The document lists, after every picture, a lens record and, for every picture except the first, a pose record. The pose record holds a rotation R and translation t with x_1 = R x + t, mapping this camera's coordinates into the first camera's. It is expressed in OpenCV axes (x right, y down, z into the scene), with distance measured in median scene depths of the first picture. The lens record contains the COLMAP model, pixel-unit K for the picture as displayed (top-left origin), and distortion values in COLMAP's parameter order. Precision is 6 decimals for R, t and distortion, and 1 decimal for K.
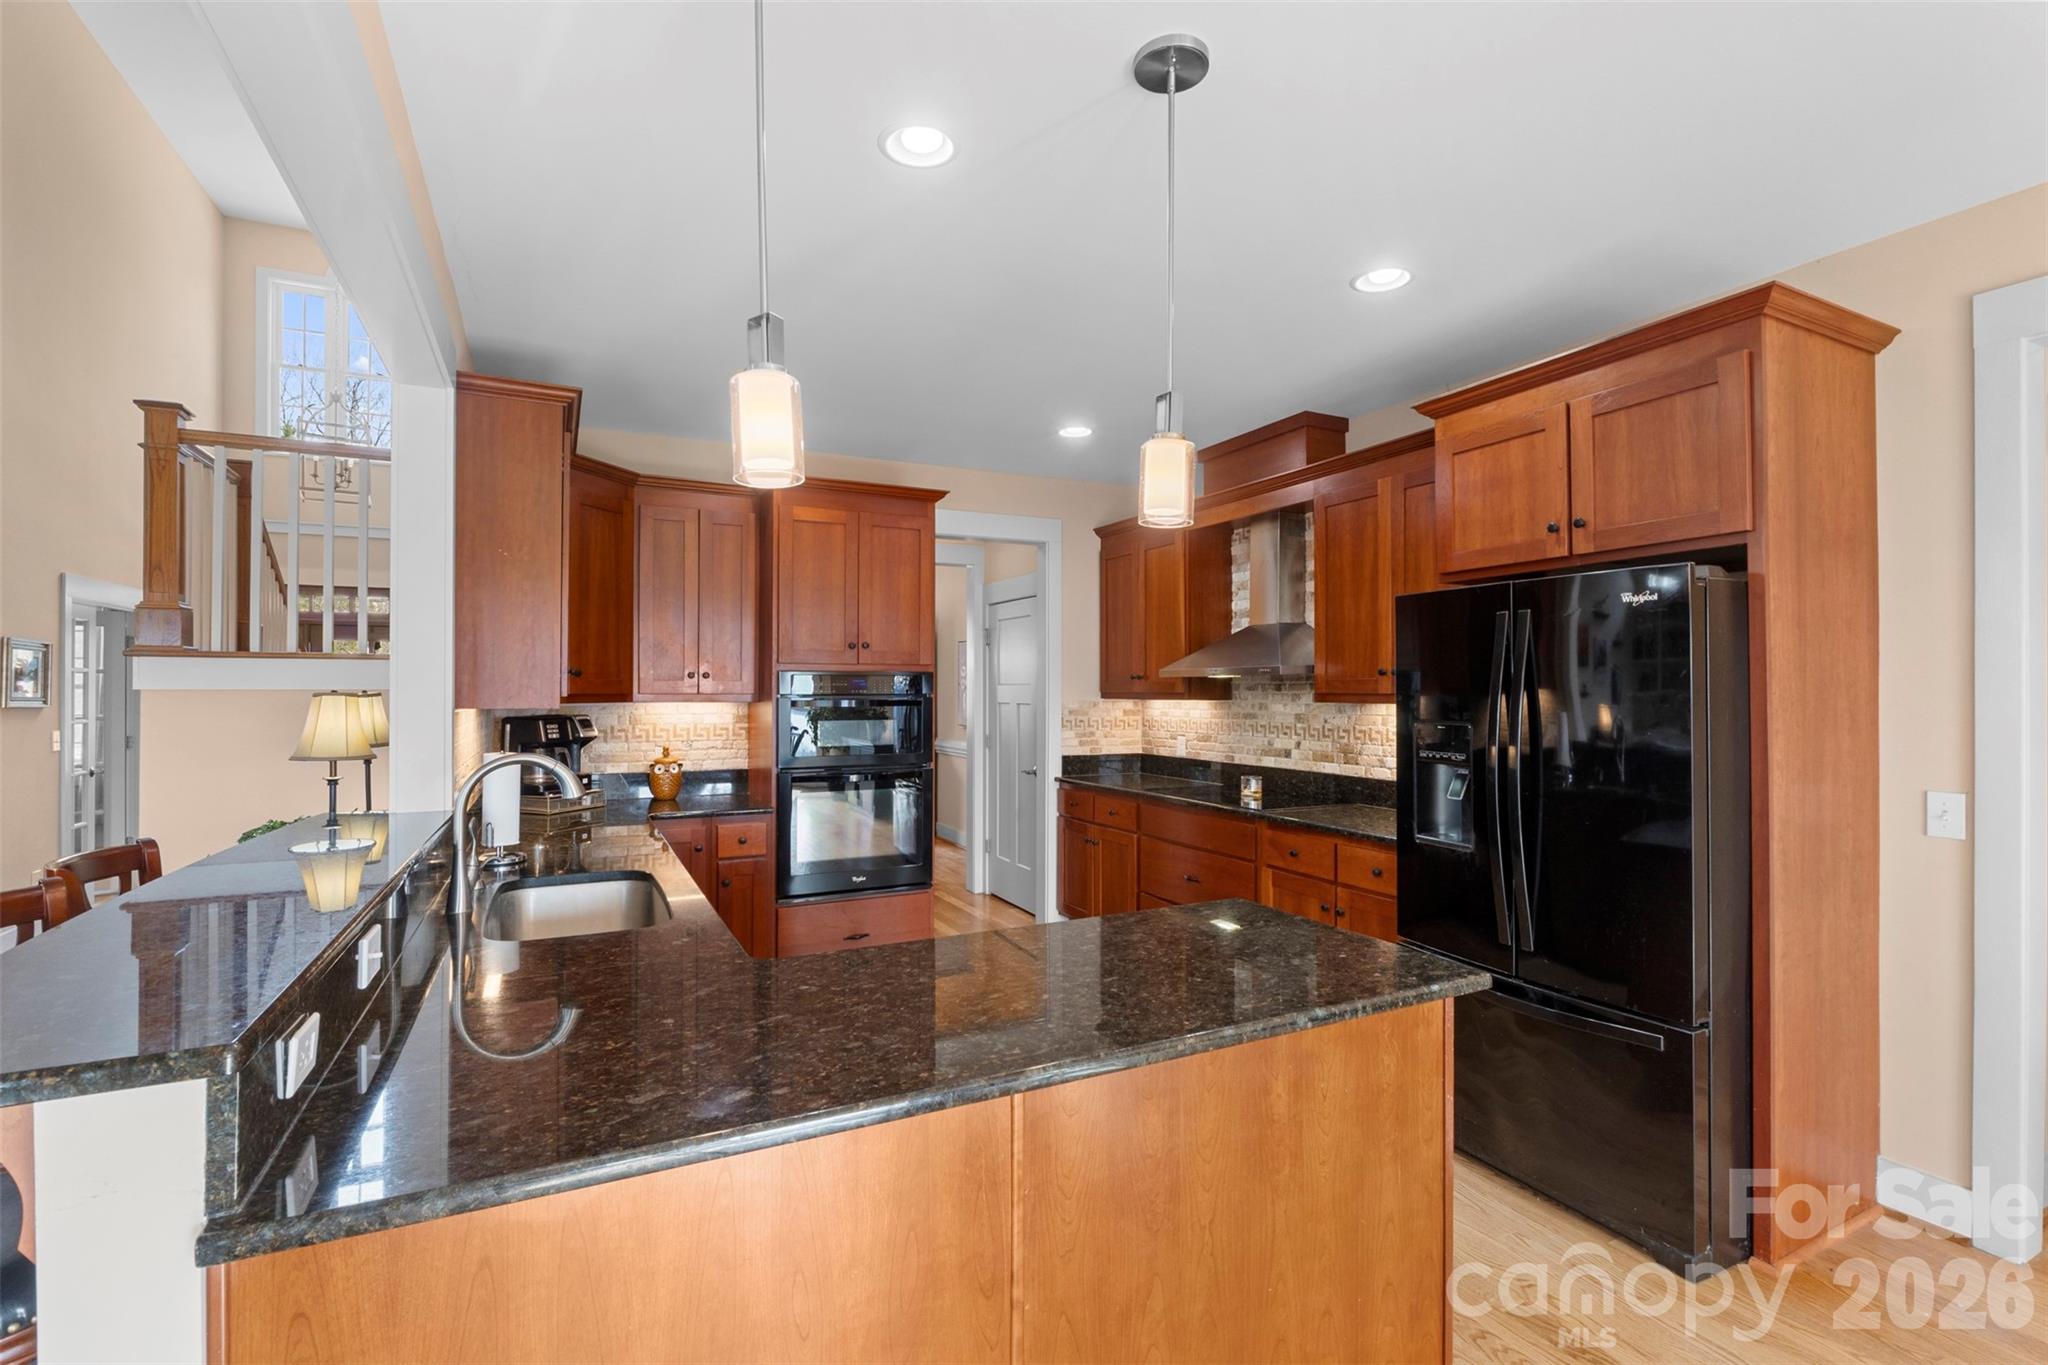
lens RADIAL K [[928.6, 0, 1030.8], [0, 928.6, 682.7], [0, 0, 1]] dist [-0.001317, -0.000989]
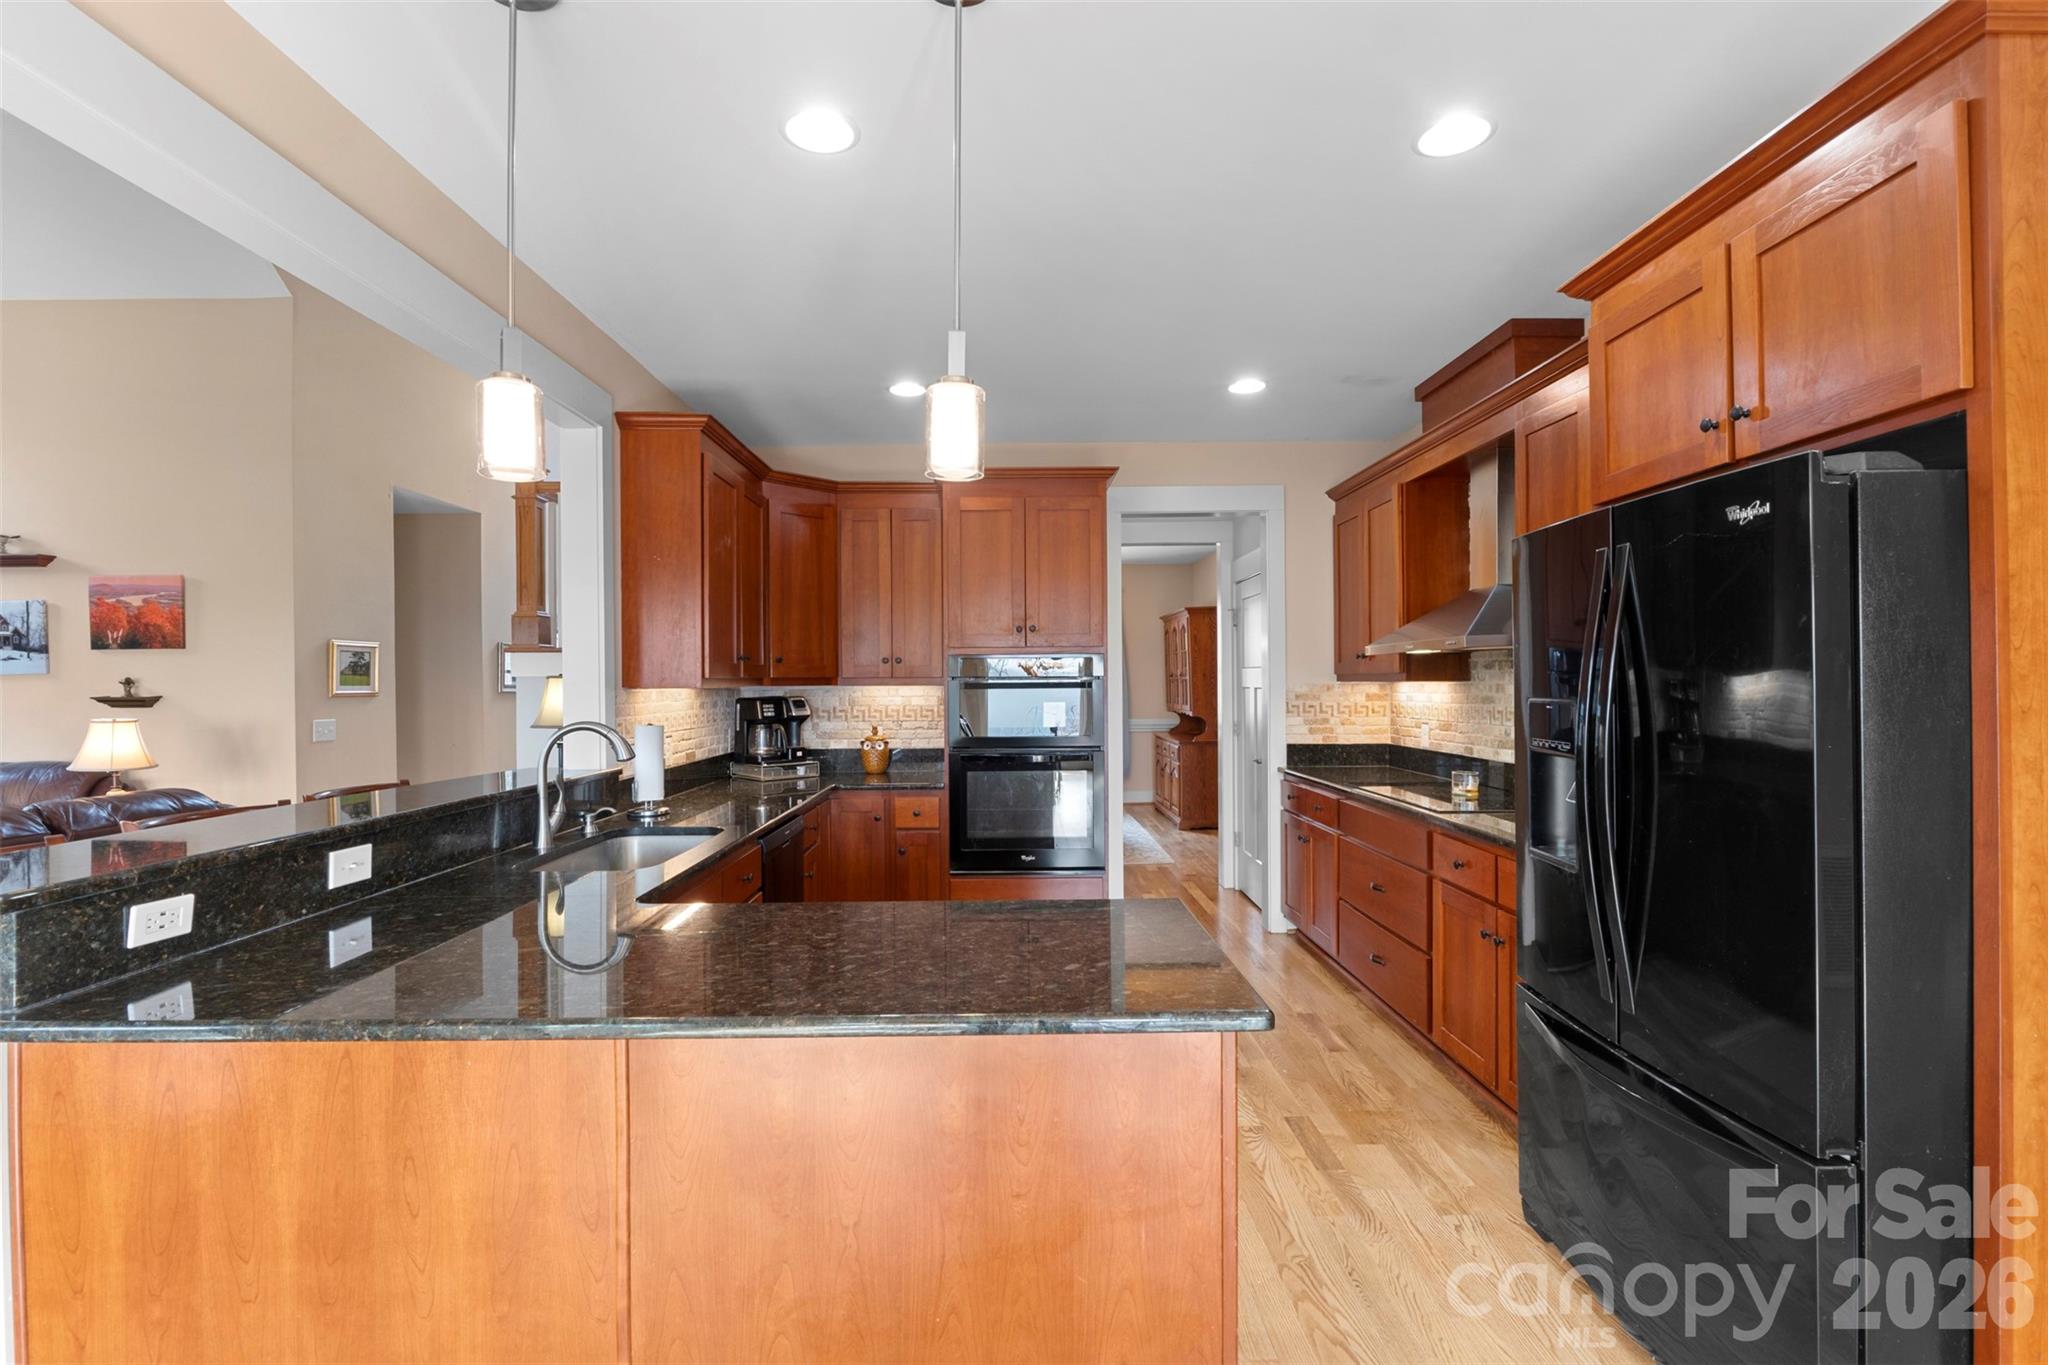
lens RADIAL K [[928.6, 0, 1022.9], [0, 928.6, 685.6], [0, 0, 1]] dist [-0.001317, -0.000989]
pose [[0.896418, -0.004828, -0.443183, 0.261898], [0.010126, 0.999903, 0.009589, 0.012437], [0.443094, -0.013083, 0.896380, 0.086382]]
